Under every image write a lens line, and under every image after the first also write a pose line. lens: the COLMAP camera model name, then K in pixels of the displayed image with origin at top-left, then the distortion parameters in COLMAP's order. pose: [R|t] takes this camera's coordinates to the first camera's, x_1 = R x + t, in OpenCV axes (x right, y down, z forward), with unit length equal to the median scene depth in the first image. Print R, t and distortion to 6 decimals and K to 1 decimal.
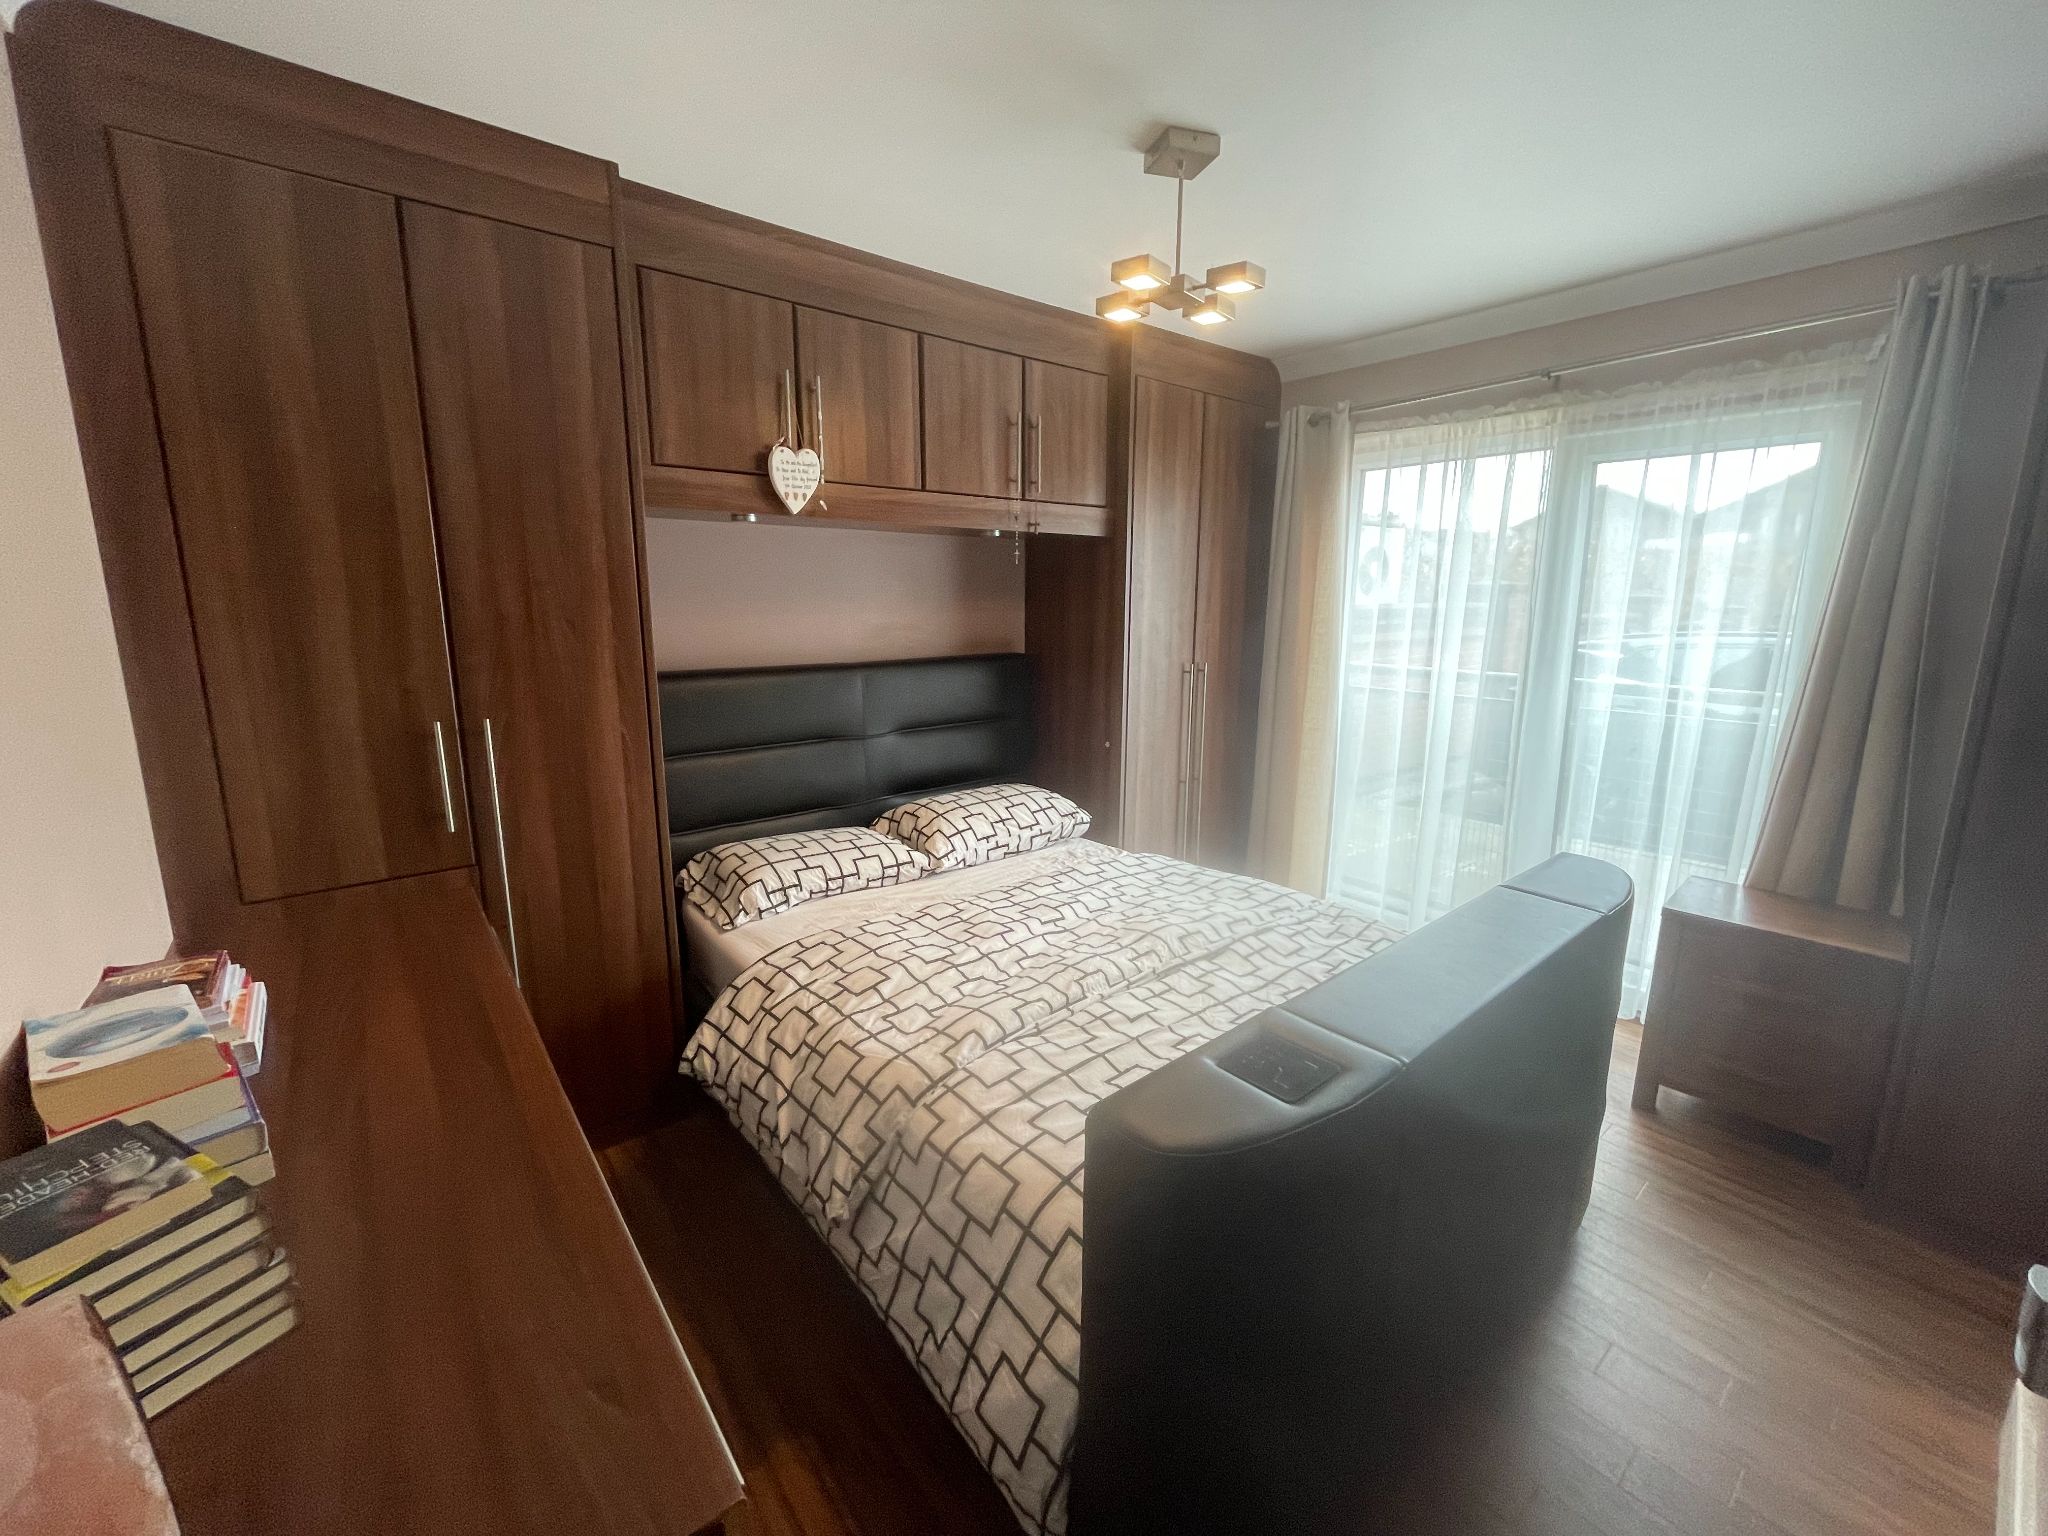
lens RADIAL K [[830.7, 0, 1025.4], [0, 830.7, 762.6], [0, 0, 1]] dist [-0.011144, -0.000433]
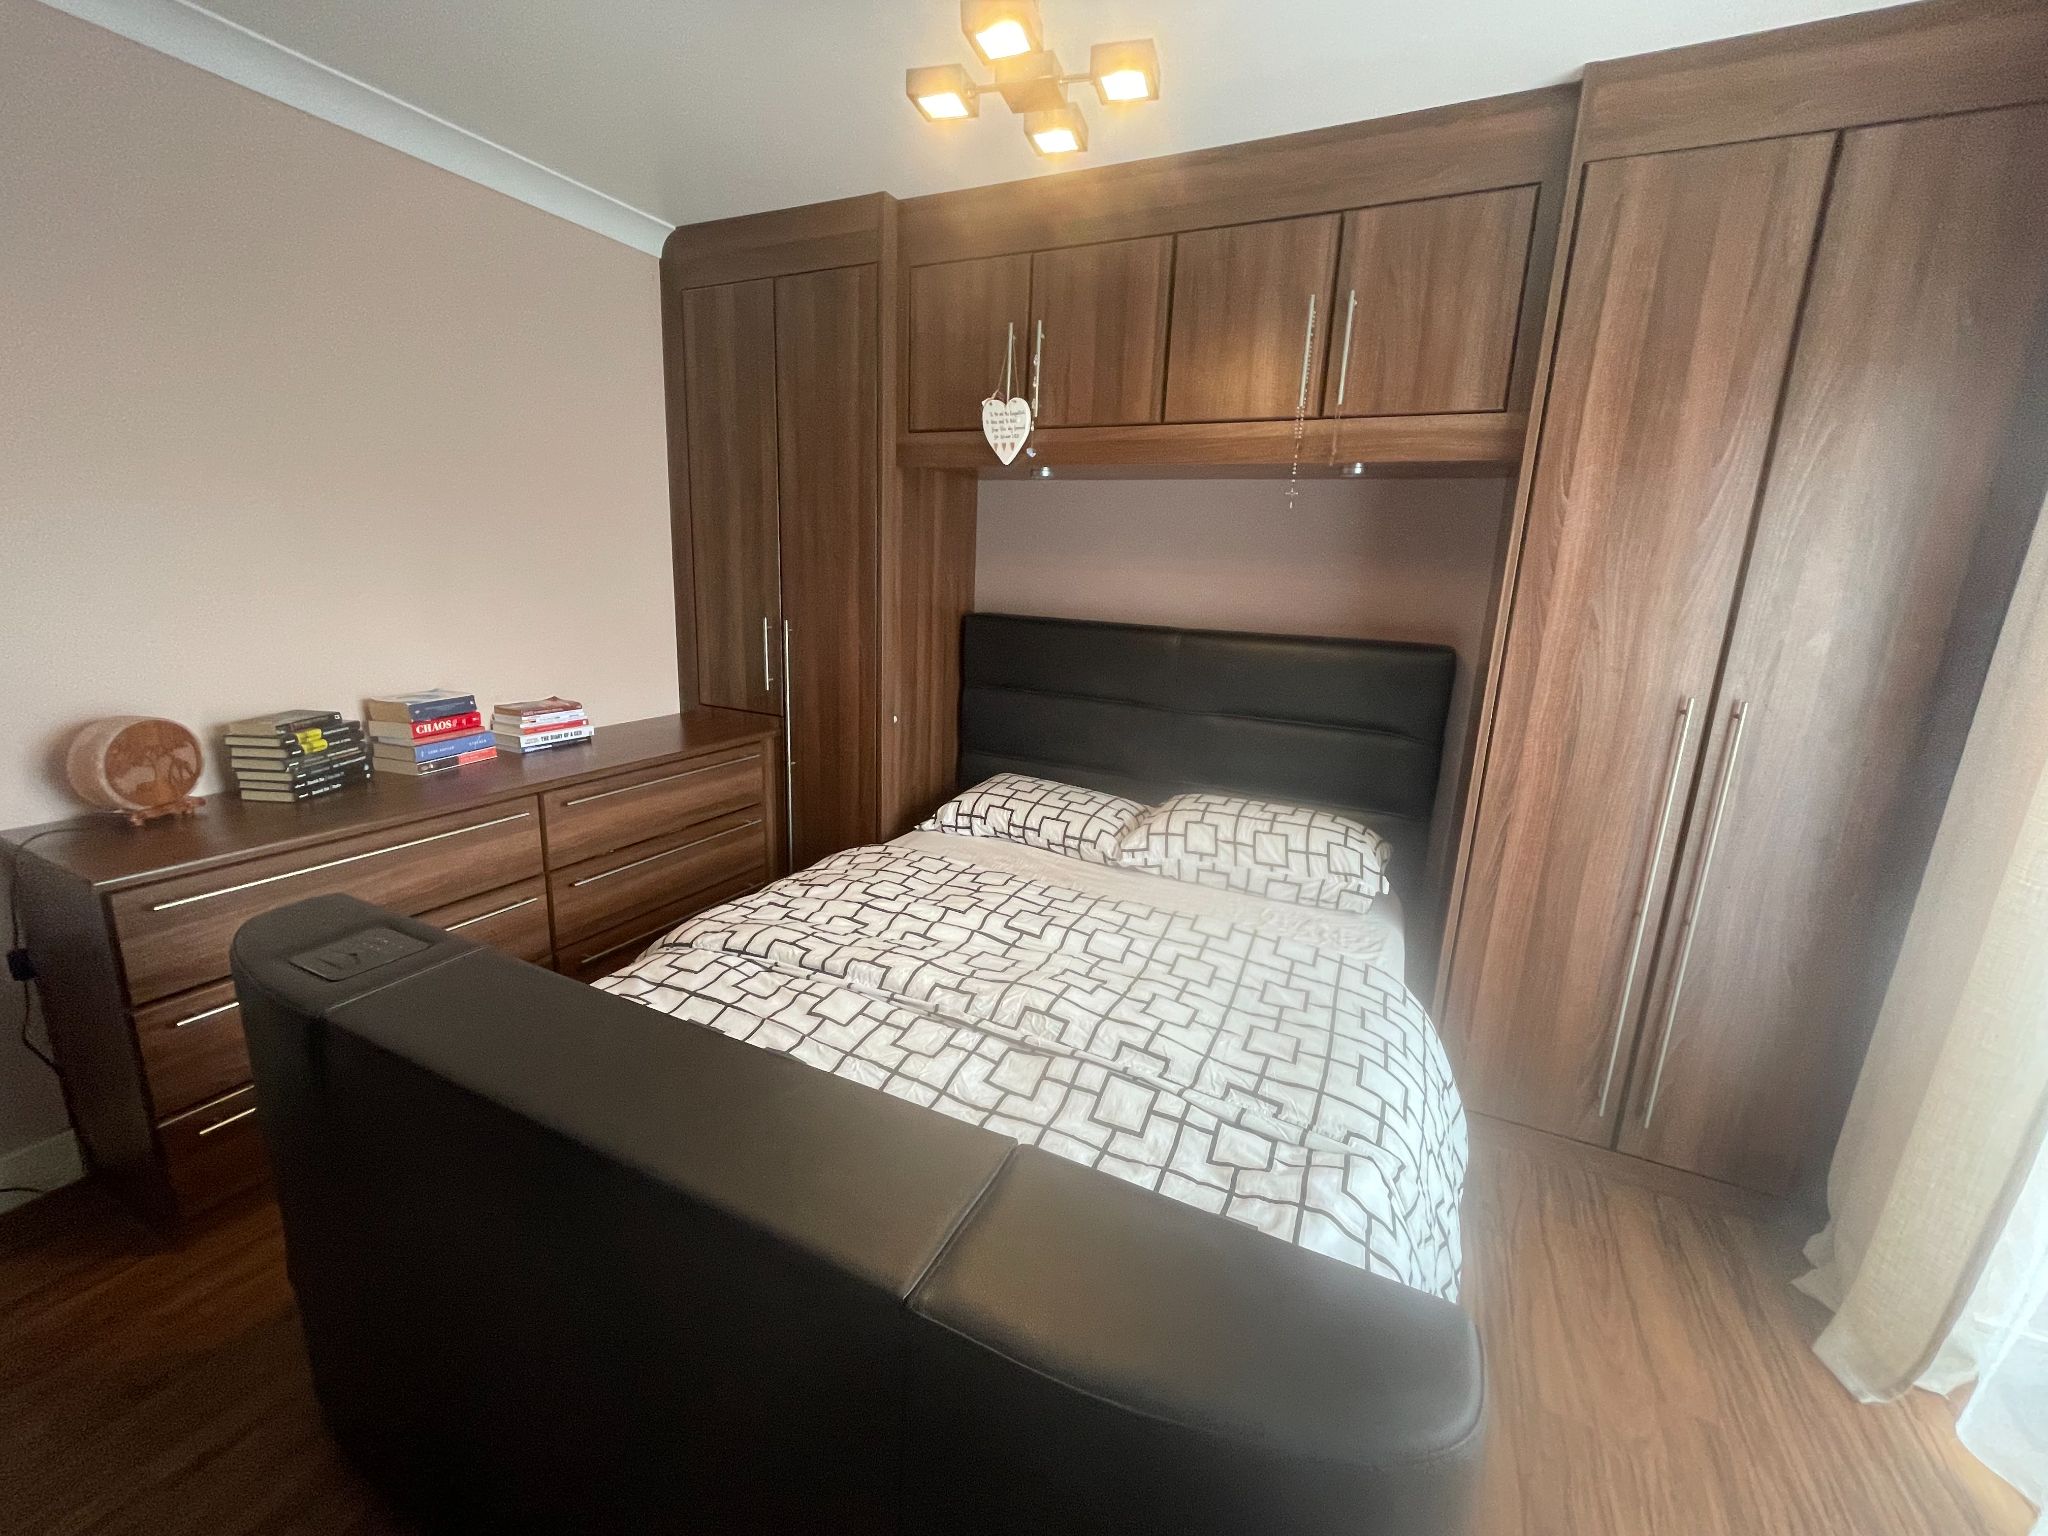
lens RADIAL K [[830.7, 0, 1022.2], [0, 830.7, 759.4], [0, 0, 1]] dist [-0.011144, -0.000433]
pose [[0.404688, 0.219851, -0.887633, 0.744609], [-0.219995, 0.965568, 0.138854, -0.092316], [0.887598, 0.139082, 0.439120, 0.622178]]
